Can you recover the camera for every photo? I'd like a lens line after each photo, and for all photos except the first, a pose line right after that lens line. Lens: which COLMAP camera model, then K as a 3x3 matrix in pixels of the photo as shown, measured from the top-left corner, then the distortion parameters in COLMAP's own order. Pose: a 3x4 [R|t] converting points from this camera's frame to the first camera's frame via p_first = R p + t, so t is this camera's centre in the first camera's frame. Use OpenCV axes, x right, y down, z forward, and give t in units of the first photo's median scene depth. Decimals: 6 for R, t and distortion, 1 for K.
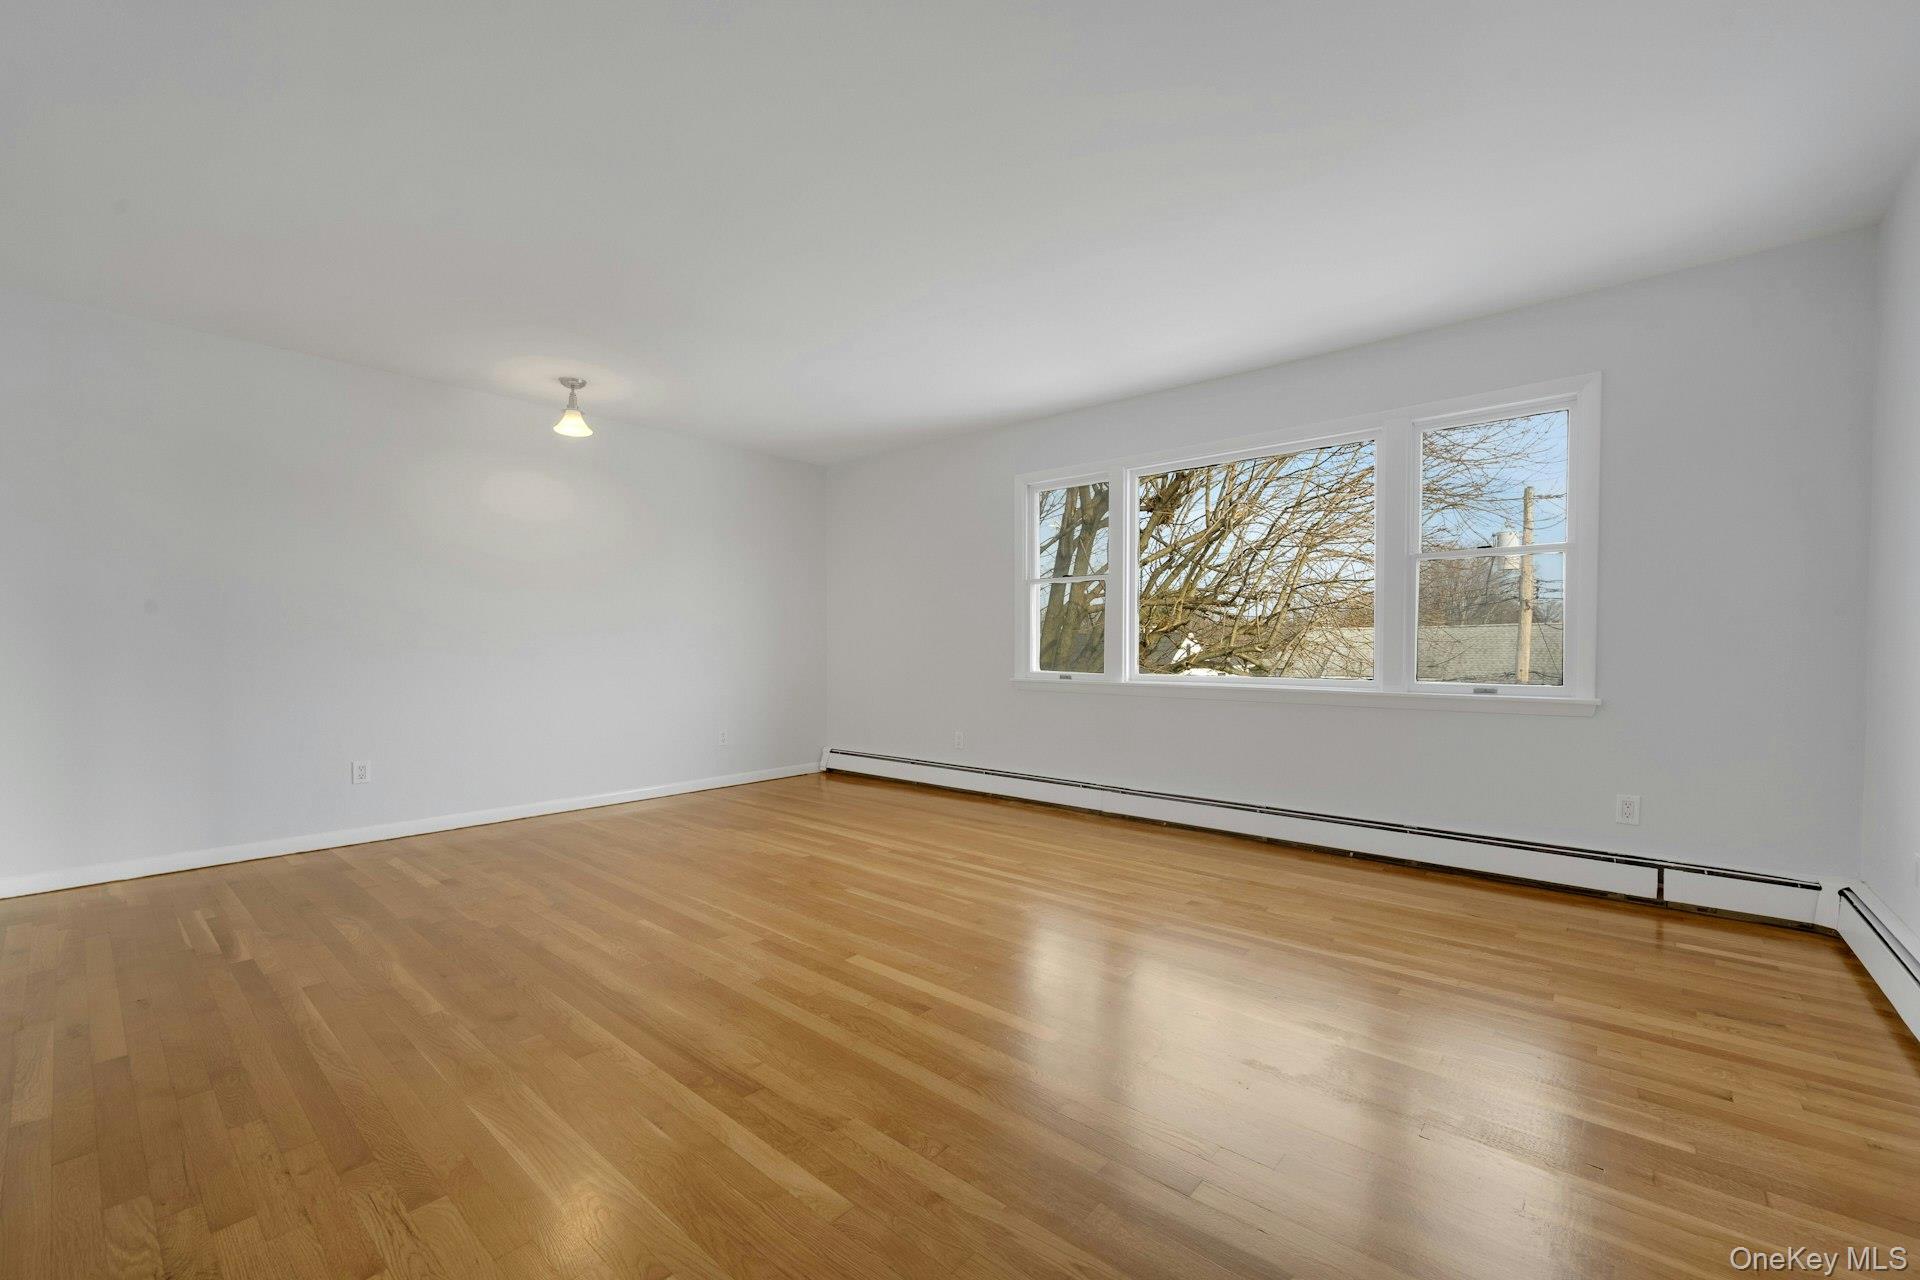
lens RADIAL K [[791.3, 0, 953.1], [0, 791.3, 650.7], [0, 0, 1]] dist [-0.001752, 0.000460]
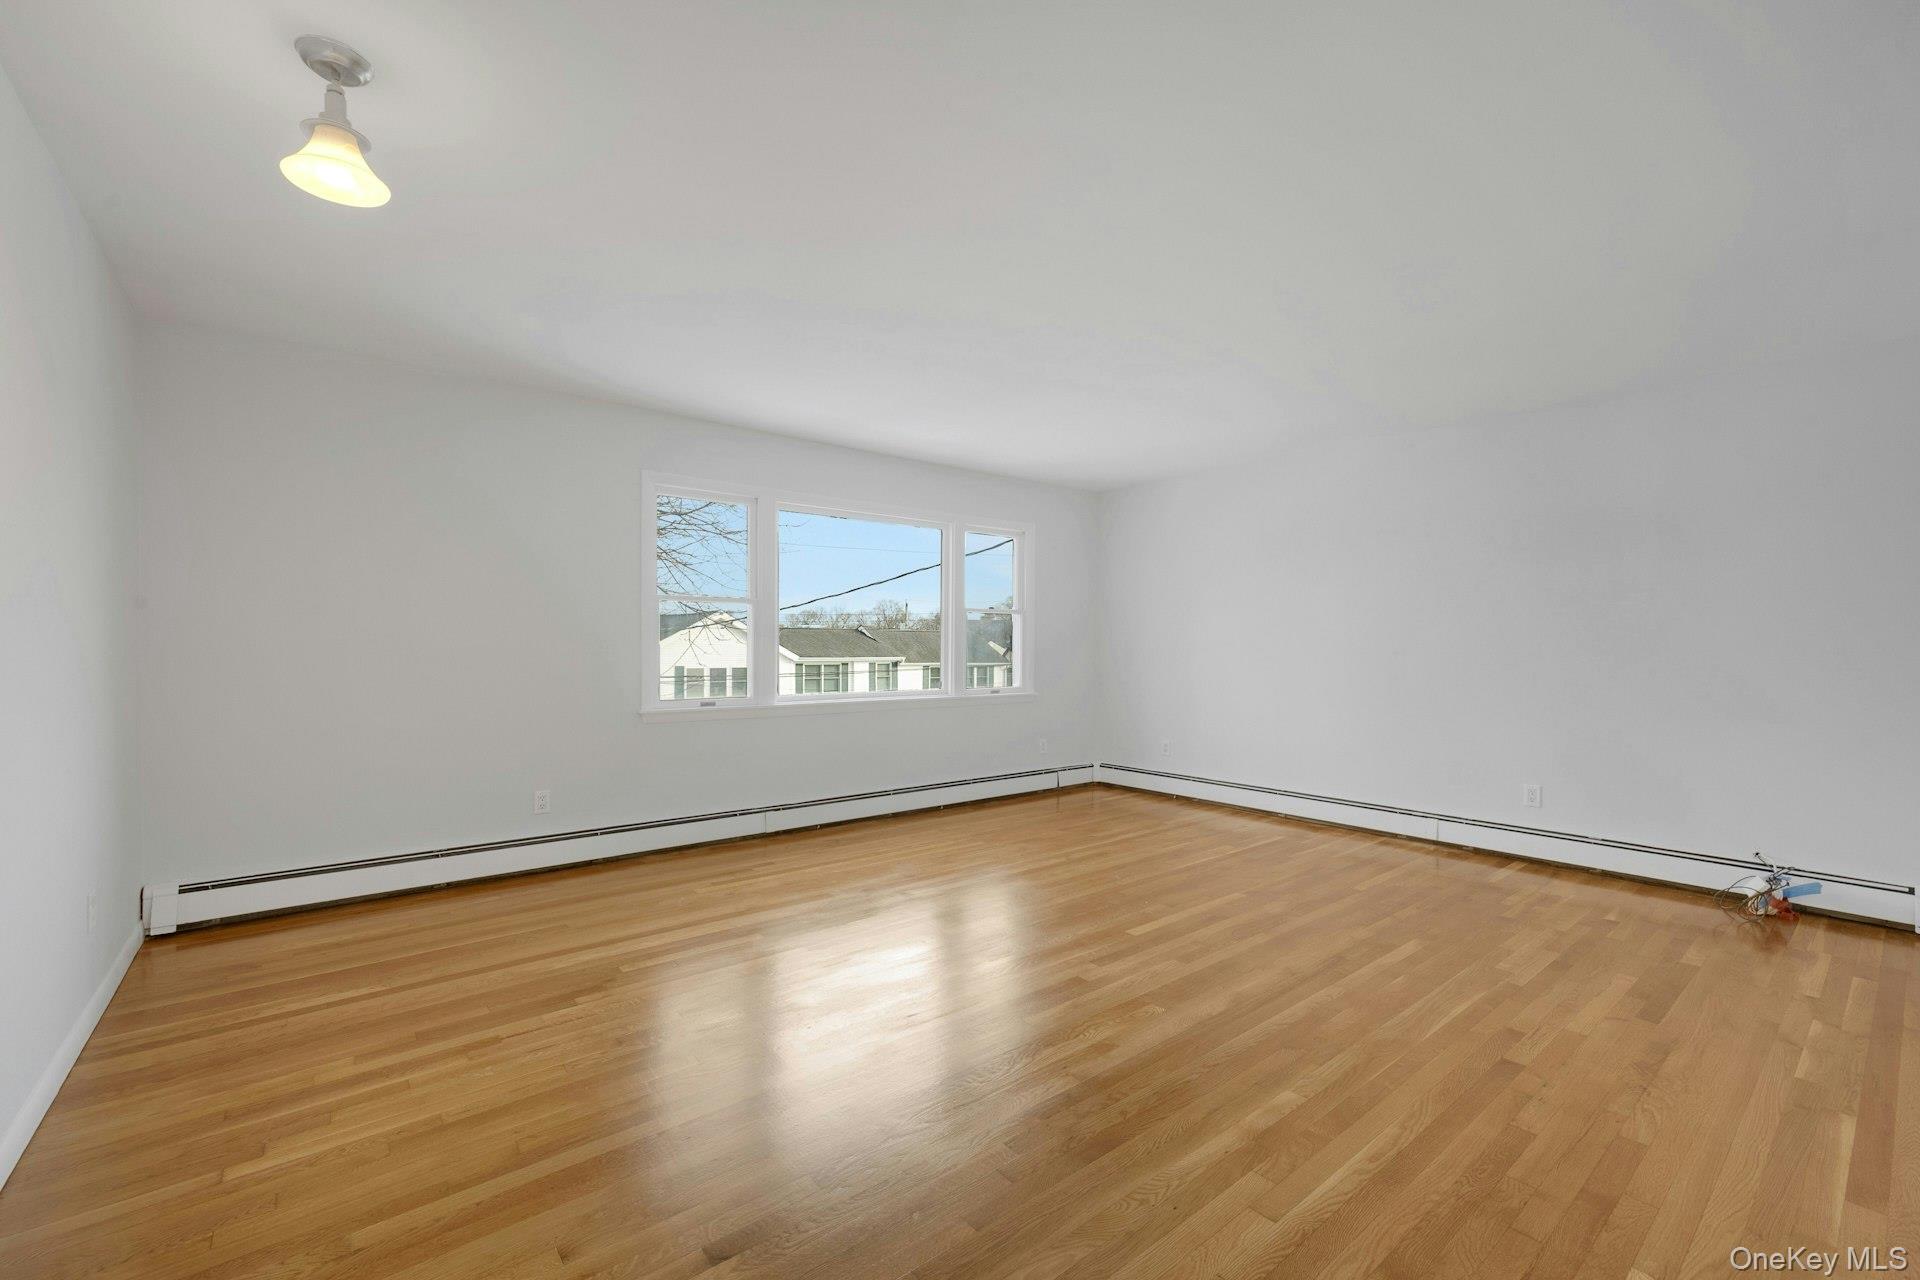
lens RADIAL K [[791.3, 0, 962.8], [0, 791.3, 640.4], [0, 0, 1]] dist [-0.001752, 0.000460]
pose [[0.170503, 0.005828, 0.985340, -1.027807], [0.001058, 0.999981, -0.006098, -0.051170], [-0.985357, 0.002082, 0.170494, 0.759269]]
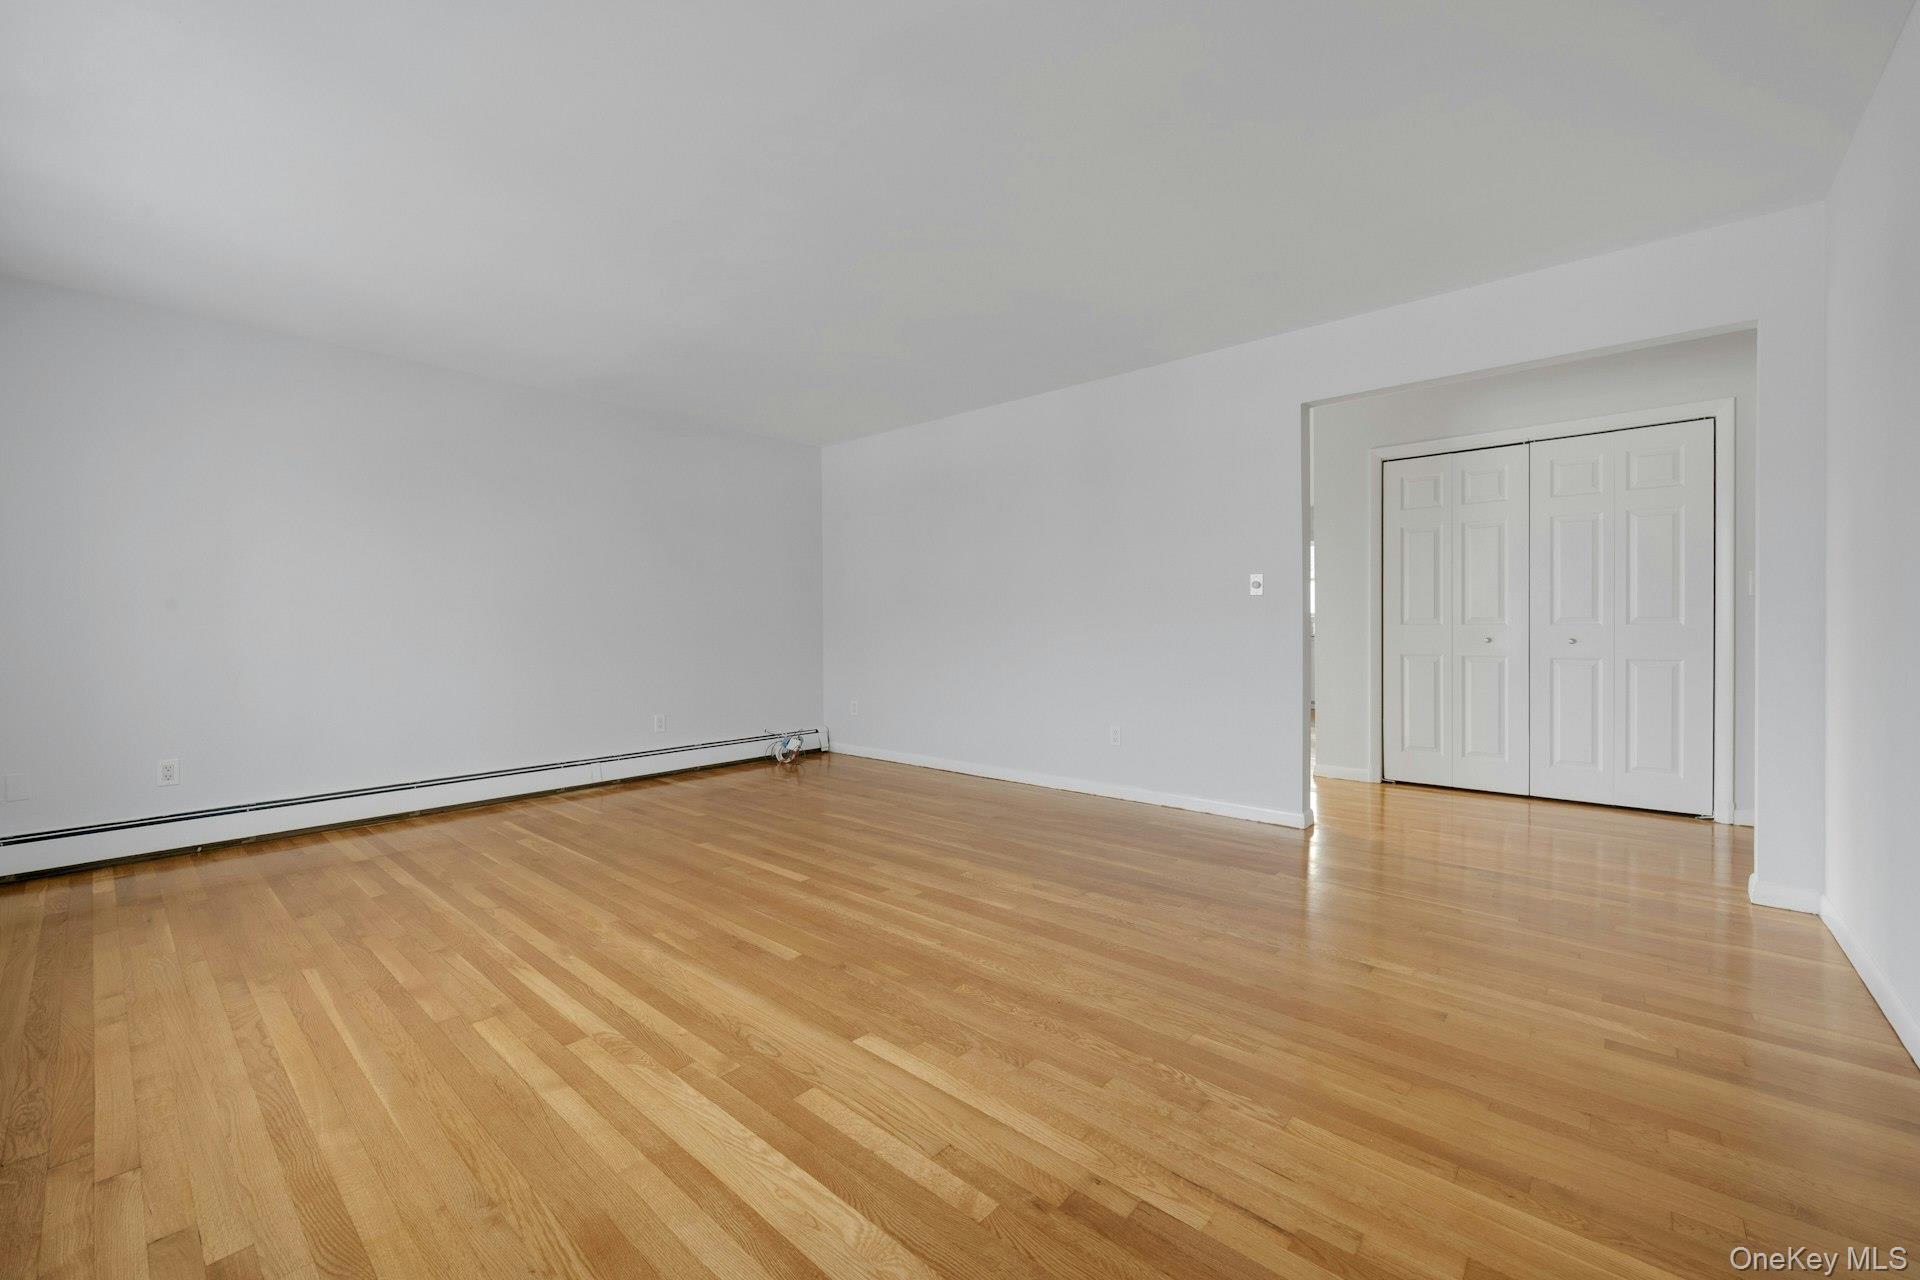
lens RADIAL K [[791.3, 0, 960.4], [0, 791.3, 628.3], [0, 0, 1]] dist [-0.001752, 0.000460]
pose [[-0.999956, 0.006232, -0.006969, -0.268945], [0.006167, 0.999938, 0.009249, -0.017676], [0.007026, 0.009205, -0.999933, 1.641500]]
